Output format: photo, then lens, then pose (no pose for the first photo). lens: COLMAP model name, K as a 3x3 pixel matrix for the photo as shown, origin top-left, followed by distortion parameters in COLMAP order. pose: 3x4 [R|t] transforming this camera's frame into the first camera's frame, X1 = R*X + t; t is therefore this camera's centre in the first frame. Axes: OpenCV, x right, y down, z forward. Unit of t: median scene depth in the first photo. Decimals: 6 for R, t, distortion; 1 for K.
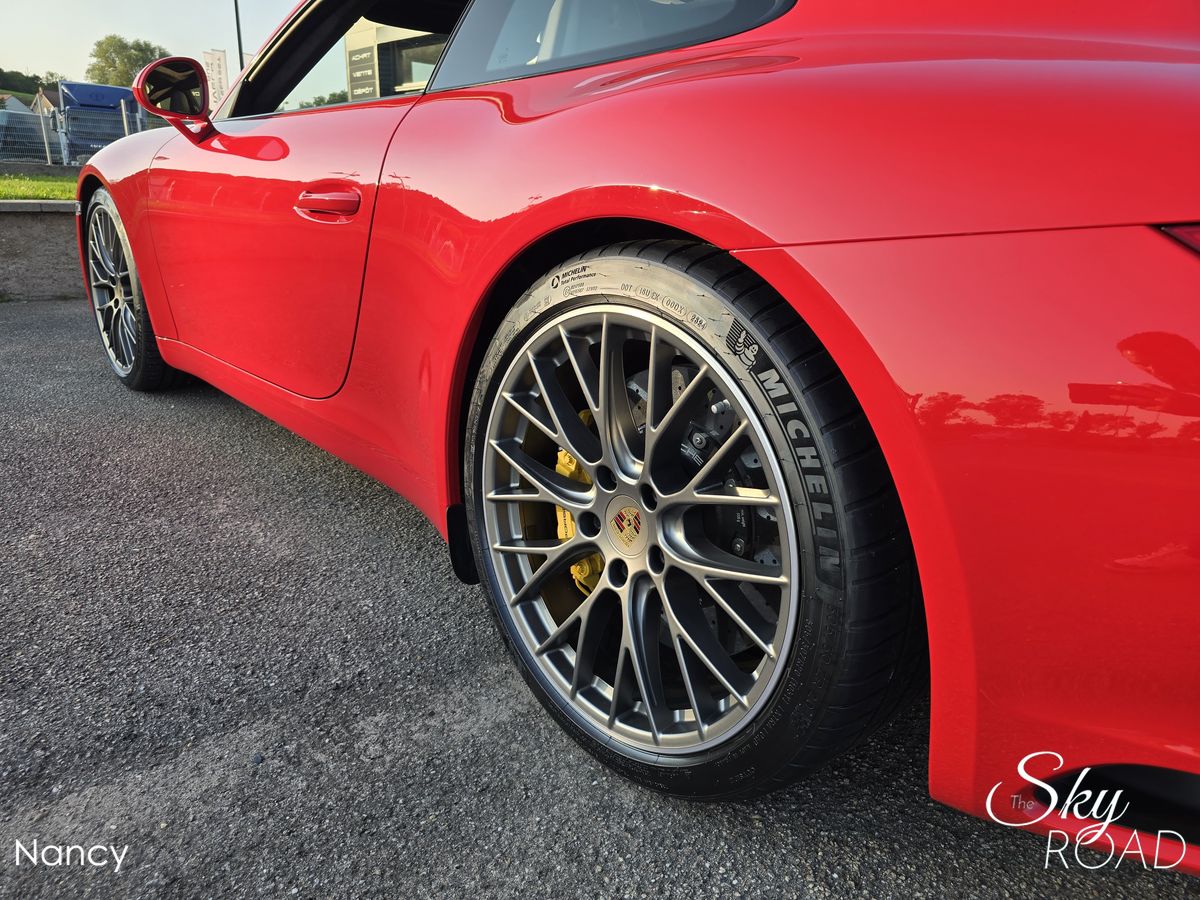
lens RADIAL K [[811.7, 0, 600.0], [0, 811.7, 456.8], [0, 0, 1]] dist [0.044376, -0.039419]
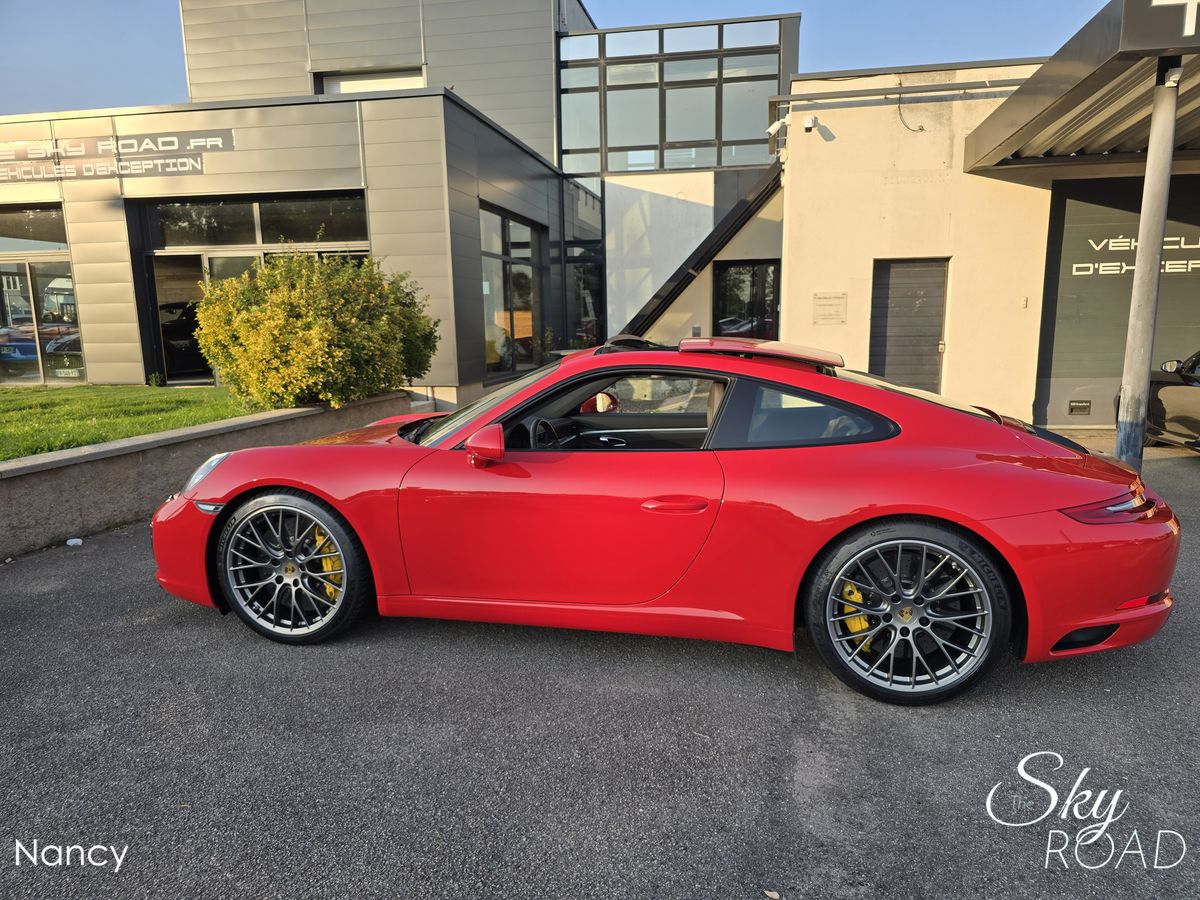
lens RADIAL K [[812.6, 0, 616.5], [0, 812.6, 466.0], [0, 0, 1]] dist [0.040314, -0.036623]
pose [[0.810720, -0.141370, 0.568109, -2.118159], [0.214981, 0.974500, -0.064290, -0.410381], [-0.544534, 0.174254, 0.820438, -0.798390]]
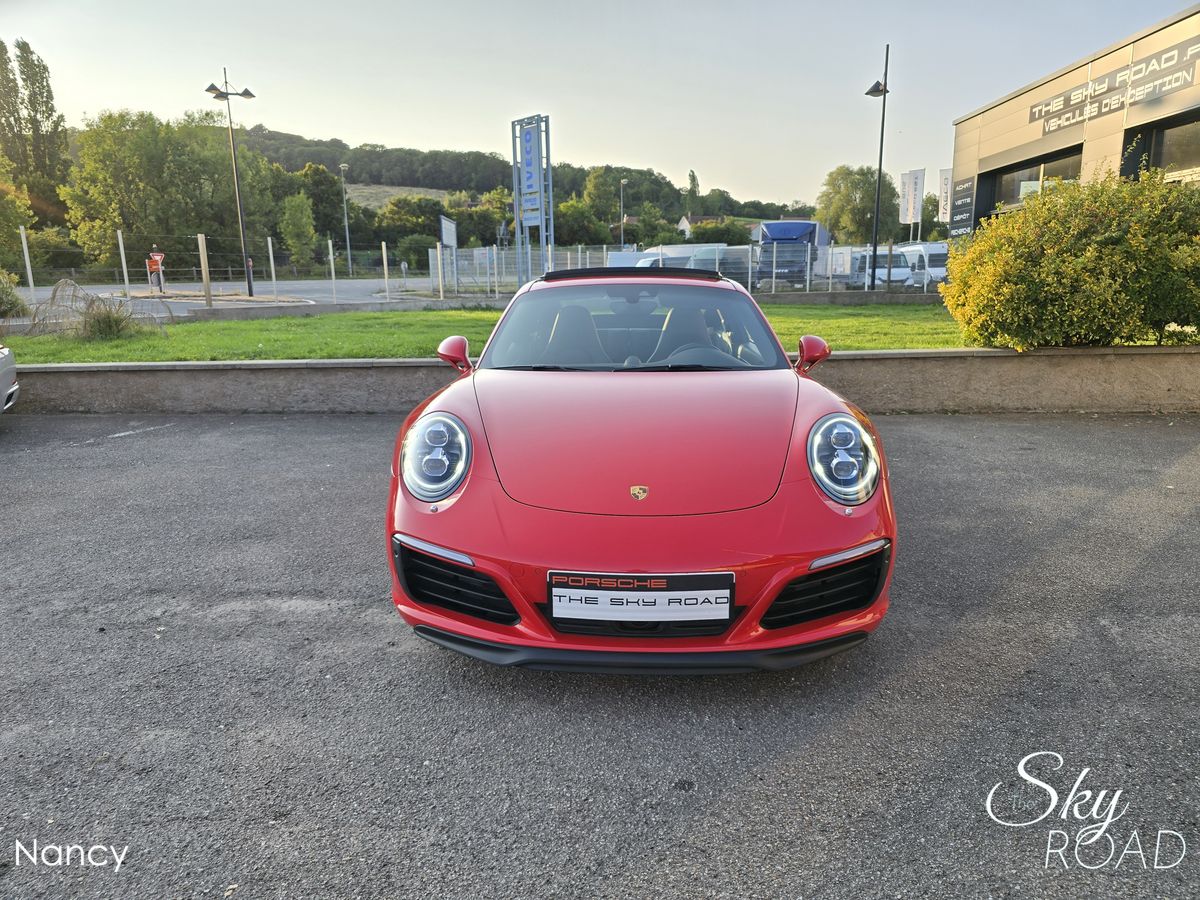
lens RADIAL K [[806.6, 0, 590.2], [0, 806.6, 466.6], [0, 0, 1]] dist [0.050266, -0.042202]
pose [[0.700619, 0.114129, -0.704349, 2.191964], [-0.182521, 0.982949, -0.022283, -0.230834], [0.689796, 0.144170, 0.709504, -0.519853]]
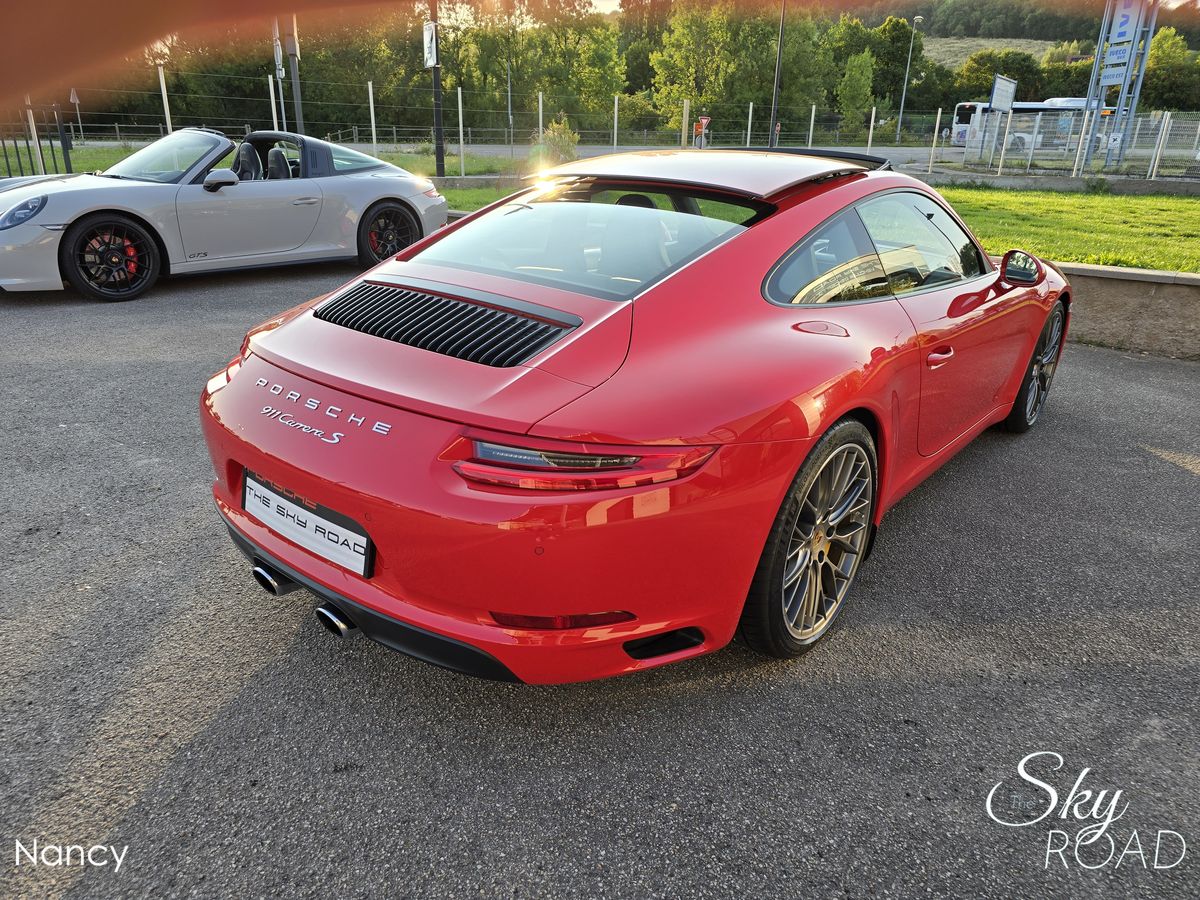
lens RADIAL K [[807.1, 0, 602.5], [0, 807.1, 455.5], [0, 0, 1]] dist [0.043895, -0.034944]
pose [[0.149096, 0.323298, -0.934478, 2.887384], [-0.324329, 0.908749, 0.262650, -0.726274], [0.934120, 0.263919, 0.240346, 0.901239]]
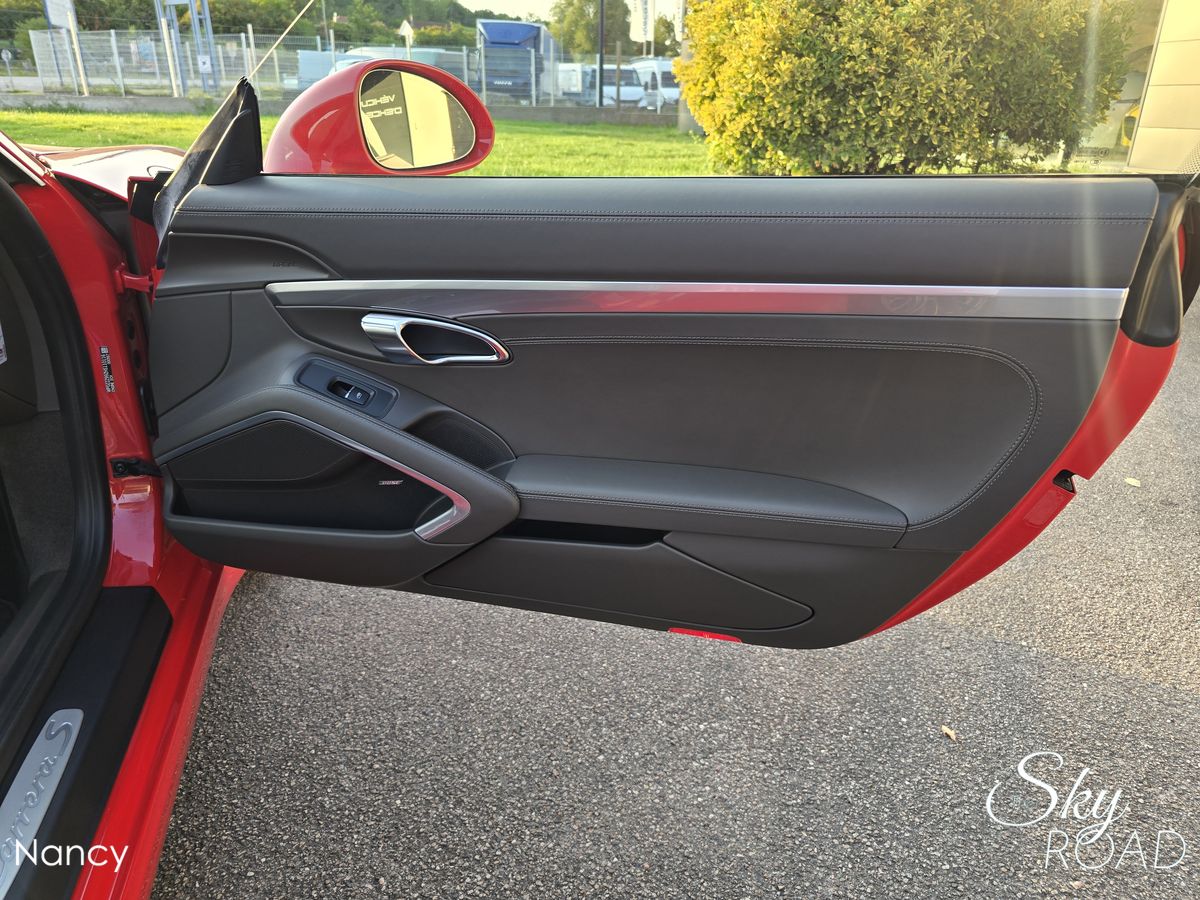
lens RADIAL K [[812.4, 0, 603.3], [0, 812.4, 456.1], [0, 0, 1]] dist [0.039072, -0.034909]
pose [[0.889170, 0.164315, -0.427056, 0.981371], [-0.129802, 0.985538, 0.108937, -0.904565], [0.438780, -0.041431, 0.897639, 2.298829]]
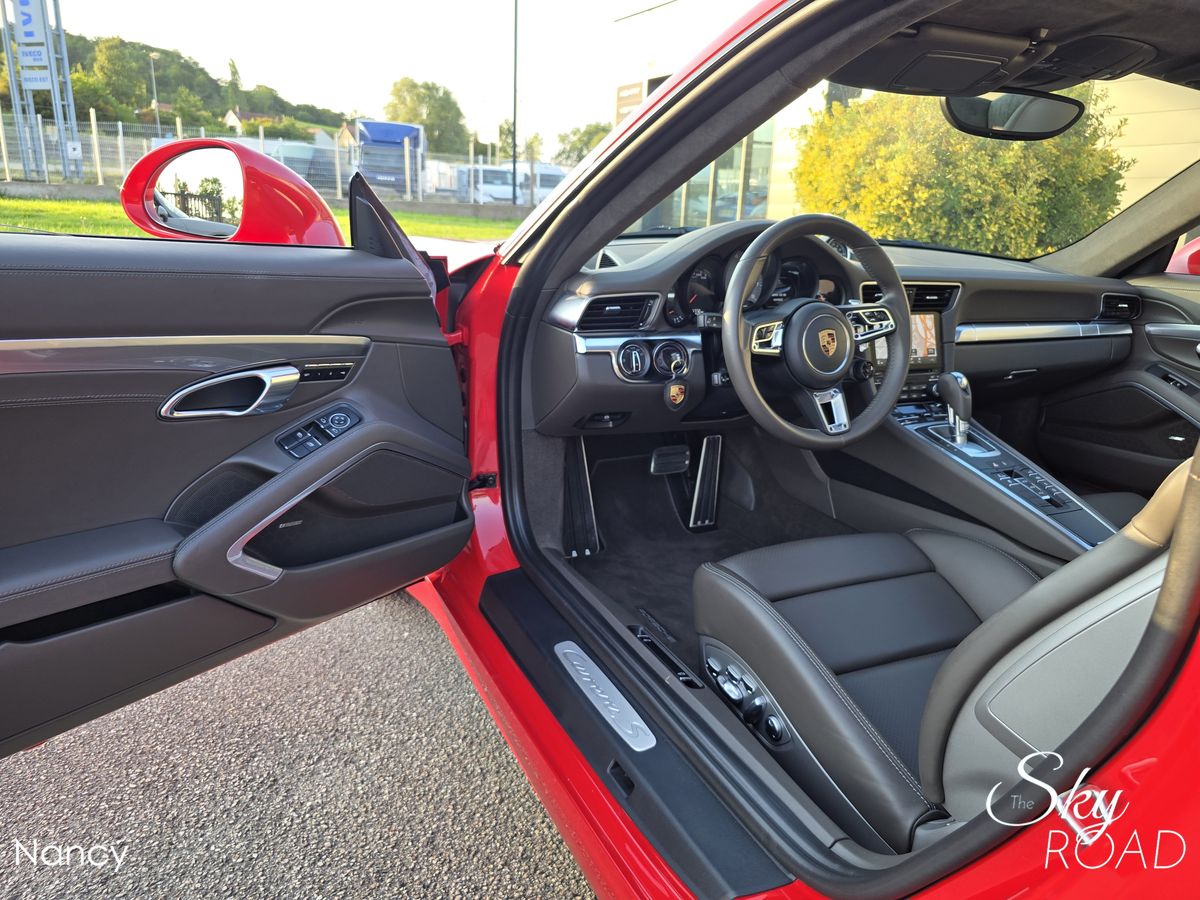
lens RADIAL K [[816.0, 0, 603.5], [0, 816.0, 456.2], [0, 0, 1]] dist [0.040160, -0.039267]
pose [[0.962923, 0.087659, -0.255138, -0.468452], [-0.095231, 0.995302, -0.017453, -0.505101], [0.252409, 0.041103, 0.966747, 0.867835]]
